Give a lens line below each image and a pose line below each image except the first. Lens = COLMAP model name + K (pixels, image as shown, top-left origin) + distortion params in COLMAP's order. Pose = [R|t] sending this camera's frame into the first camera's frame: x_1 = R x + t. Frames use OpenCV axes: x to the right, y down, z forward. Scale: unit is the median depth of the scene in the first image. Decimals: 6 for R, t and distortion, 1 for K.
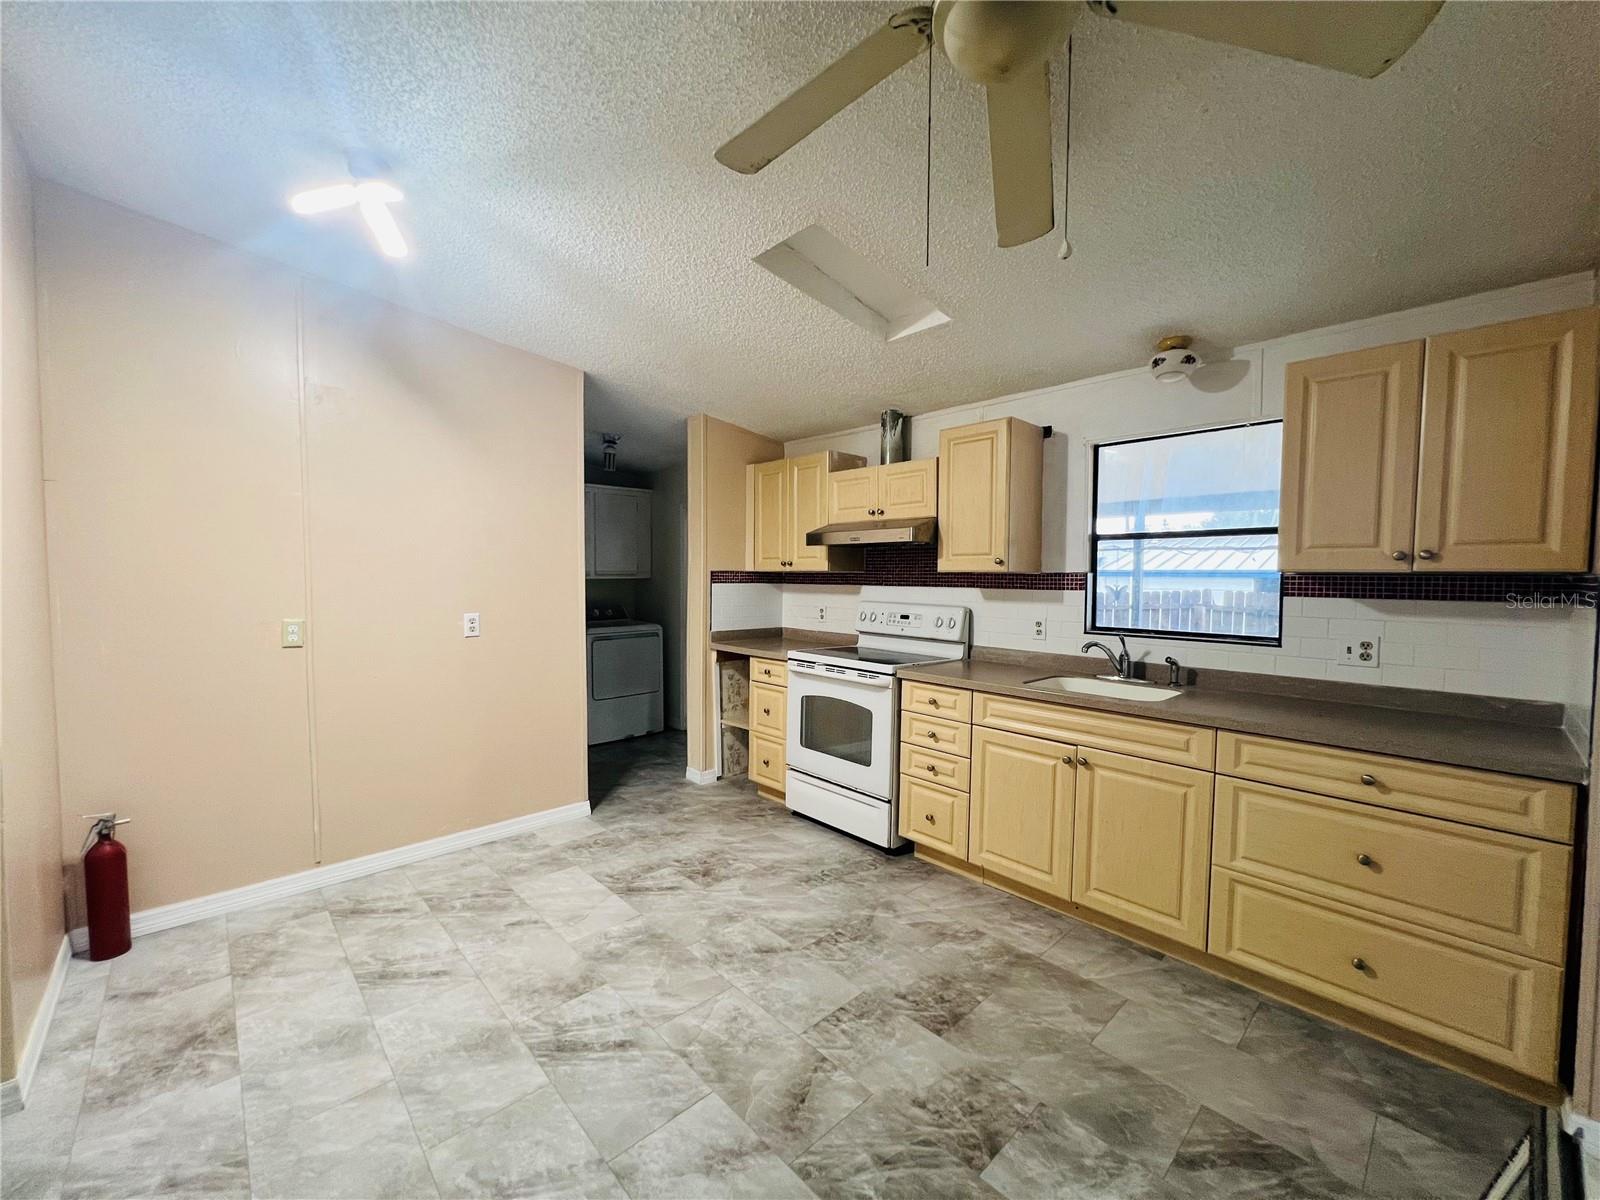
lens RADIAL K [[637.5, 0, 804.1], [0, 637.5, 604.5], [0, 0, 1]] dist [-0.001551, 0.000560]
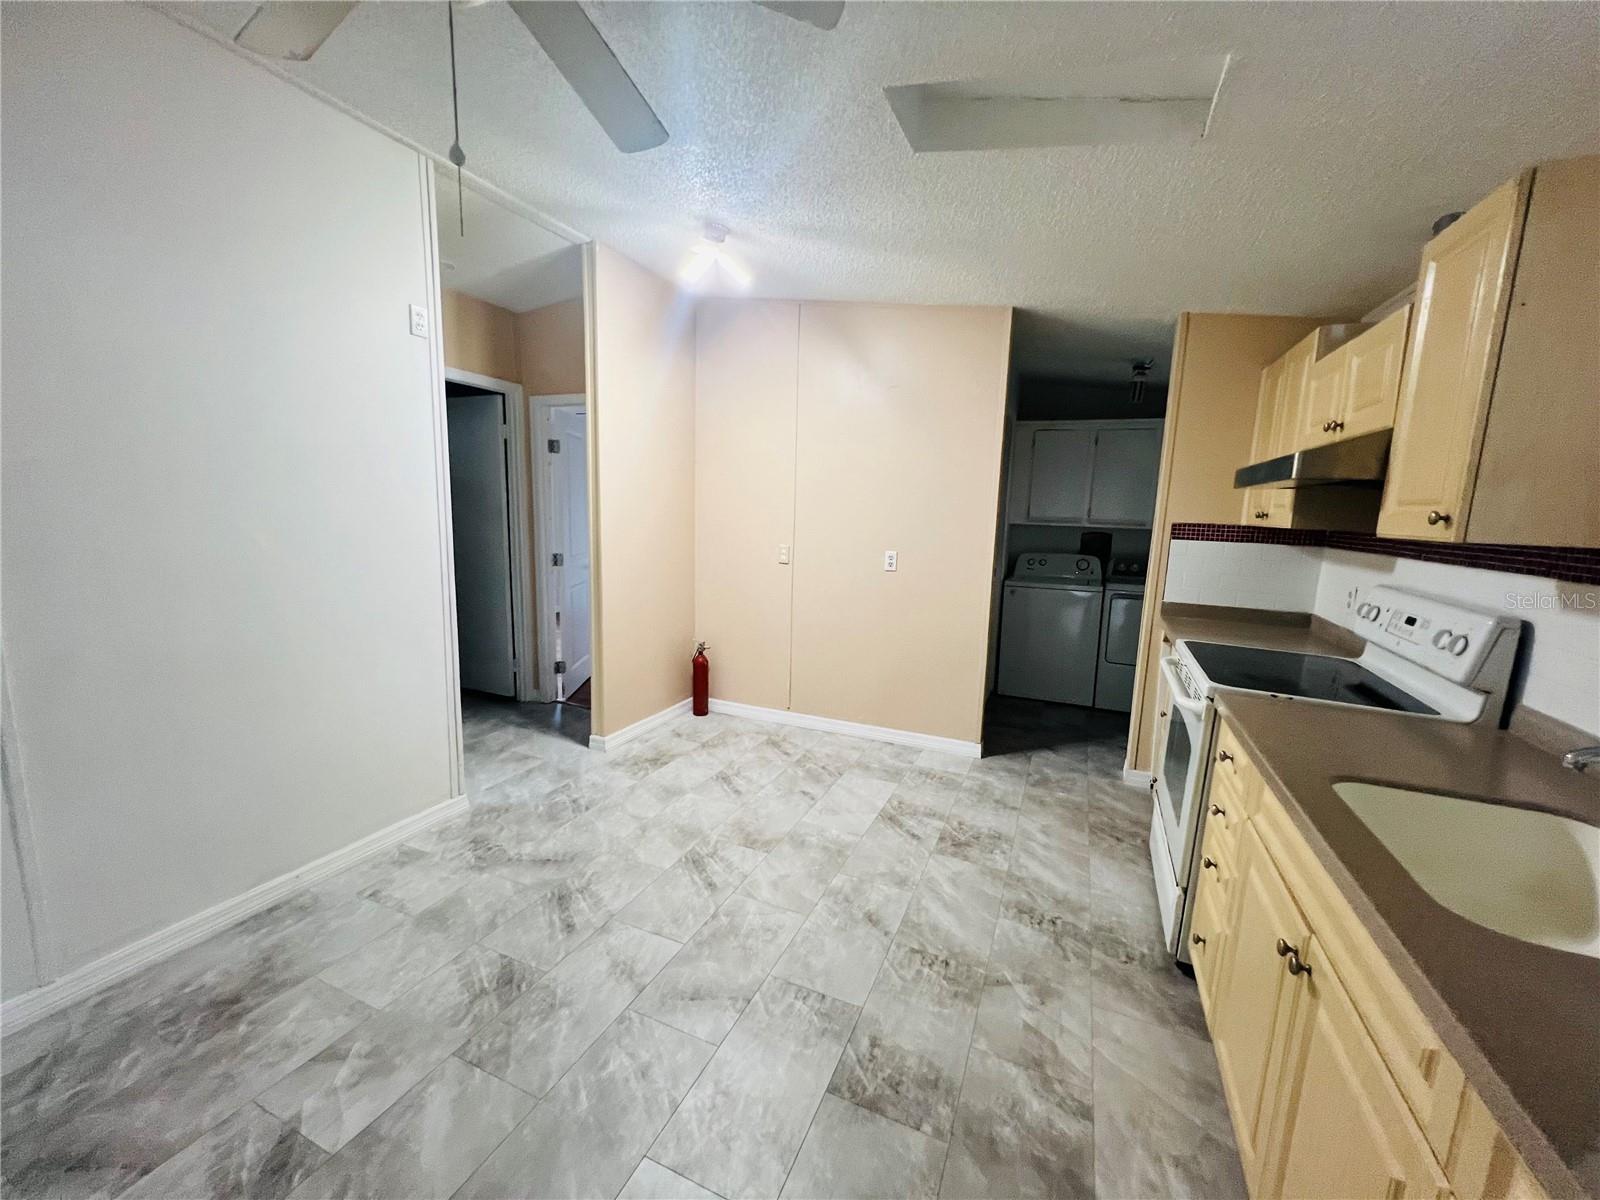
lens RADIAL K [[637.5, 0, 804.5], [0, 637.5, 604.3], [0, 0, 1]] dist [-0.001551, 0.000560]
pose [[0.391459, 0.147442, -0.908306, 0.632681], [-0.070761, 0.988980, 0.130041, -0.039578], [0.917471, 0.013367, 0.397579, 0.467510]]
